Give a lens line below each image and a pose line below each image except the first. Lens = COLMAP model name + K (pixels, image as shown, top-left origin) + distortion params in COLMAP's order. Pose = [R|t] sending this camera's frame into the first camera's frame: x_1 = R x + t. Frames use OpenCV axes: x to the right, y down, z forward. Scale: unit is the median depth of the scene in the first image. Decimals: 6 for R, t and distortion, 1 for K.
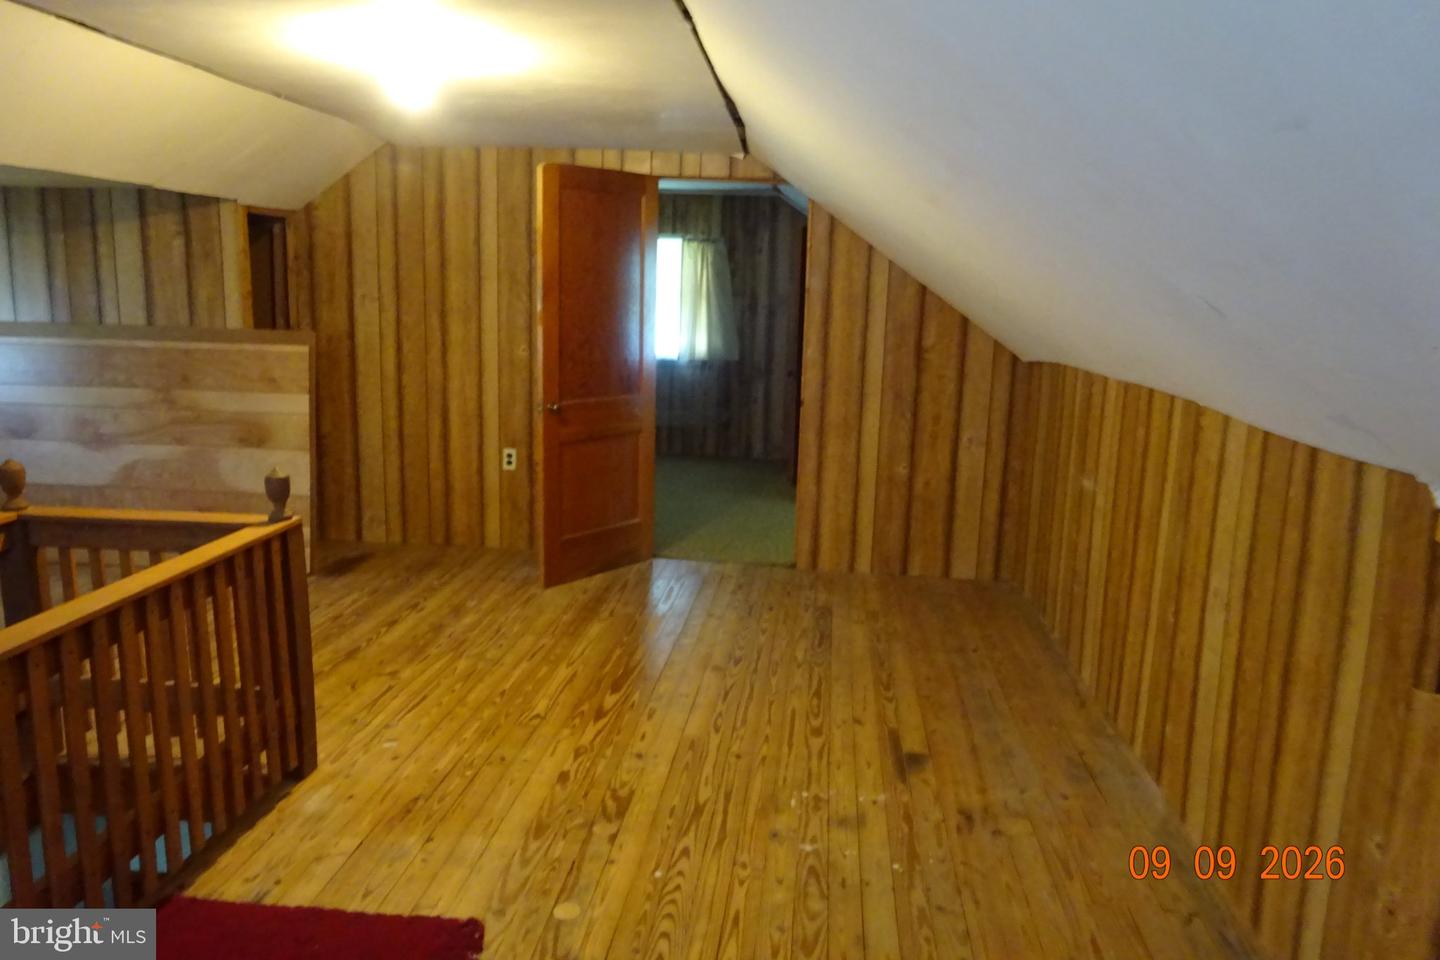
lens RADIAL K [[1058.4, 0, 720.6], [0, 1058.4, 478.8], [0, 0, 1]] dist [-0.001036, 0.000585]
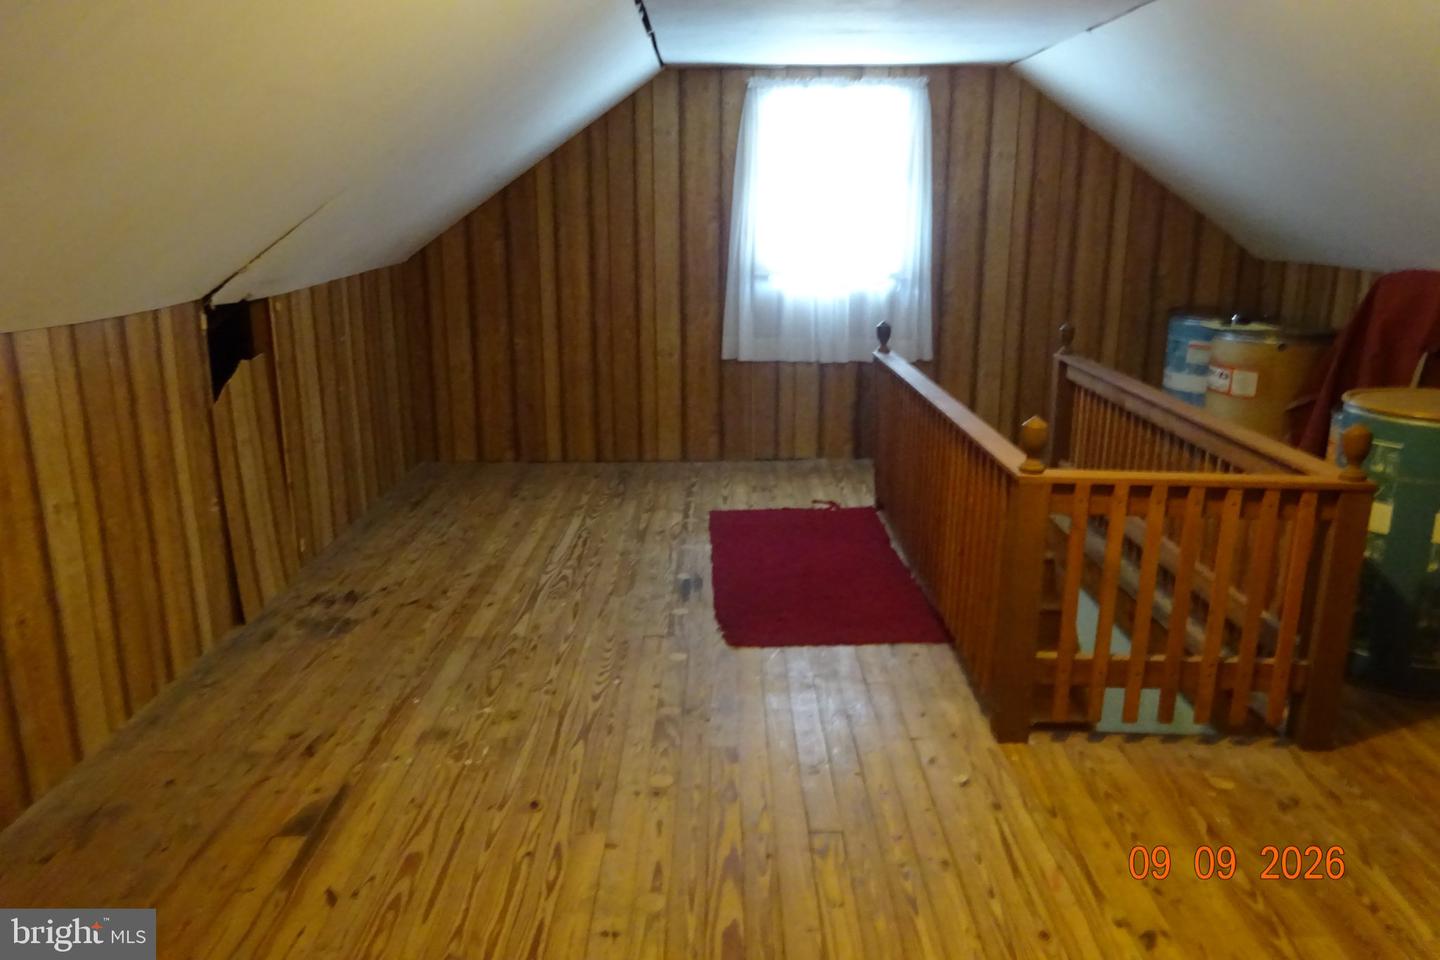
lens RADIAL K [[1058.4, 0, 705.4], [0, 1058.4, 507.6], [0, 0, 1]] dist [-0.001036, 0.000585]
pose [[-0.995997, 0.006662, -0.089139, -0.044370], [-0.033390, 0.897310, 0.440135, -0.308798], [0.082918, 0.441350, -0.893496, 1.703215]]
